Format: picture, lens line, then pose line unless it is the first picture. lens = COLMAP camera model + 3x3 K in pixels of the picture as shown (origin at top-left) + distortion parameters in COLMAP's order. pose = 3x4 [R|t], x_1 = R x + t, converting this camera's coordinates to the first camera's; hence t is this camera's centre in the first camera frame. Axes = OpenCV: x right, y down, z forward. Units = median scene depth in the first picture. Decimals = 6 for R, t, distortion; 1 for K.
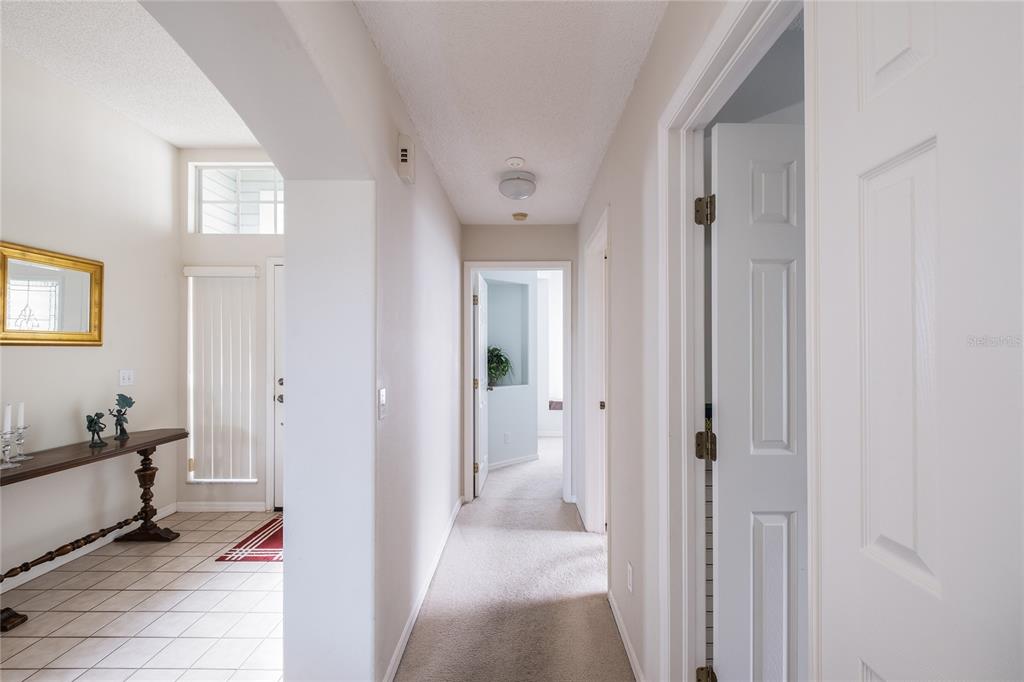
lens RADIAL K [[448.1, 0, 509.3], [0, 448.1, 345.8], [0, 0, 1]] dist [0.004011, -0.005181]
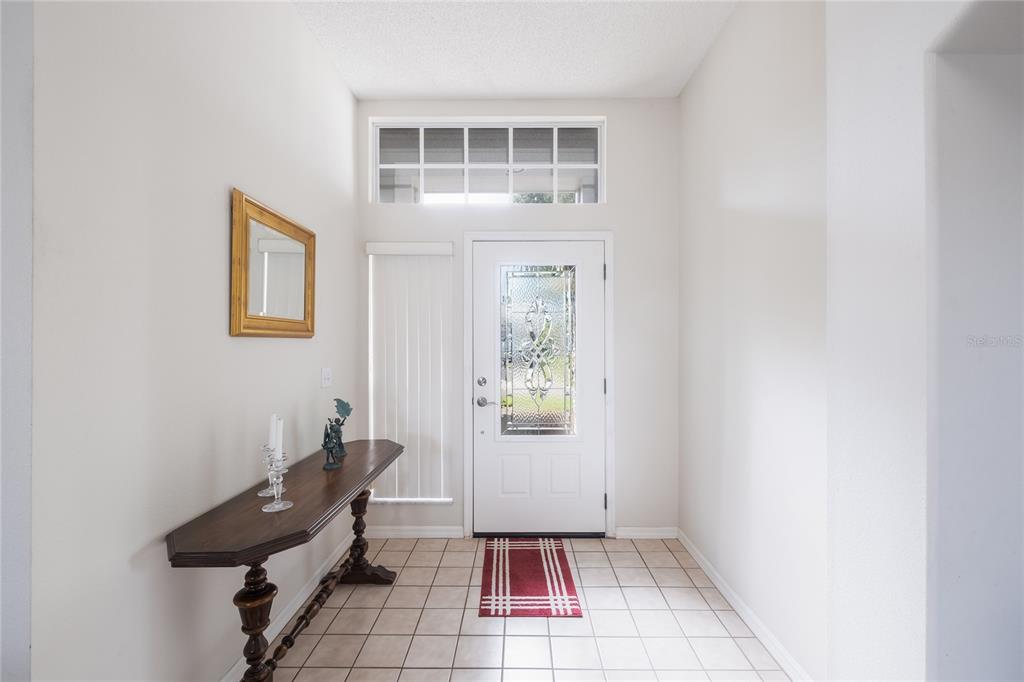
lens RADIAL K [[448.1, 0, 516.7], [0, 448.1, 338.3], [0, 0, 1]] dist [0.004011, -0.005181]
pose [[0.999996, 0.002579, 0.000908, -0.450591], [-0.002579, 0.999997, 0.000270, 0.000054], [-0.000907, -0.000272, 1.000000, 0.172232]]
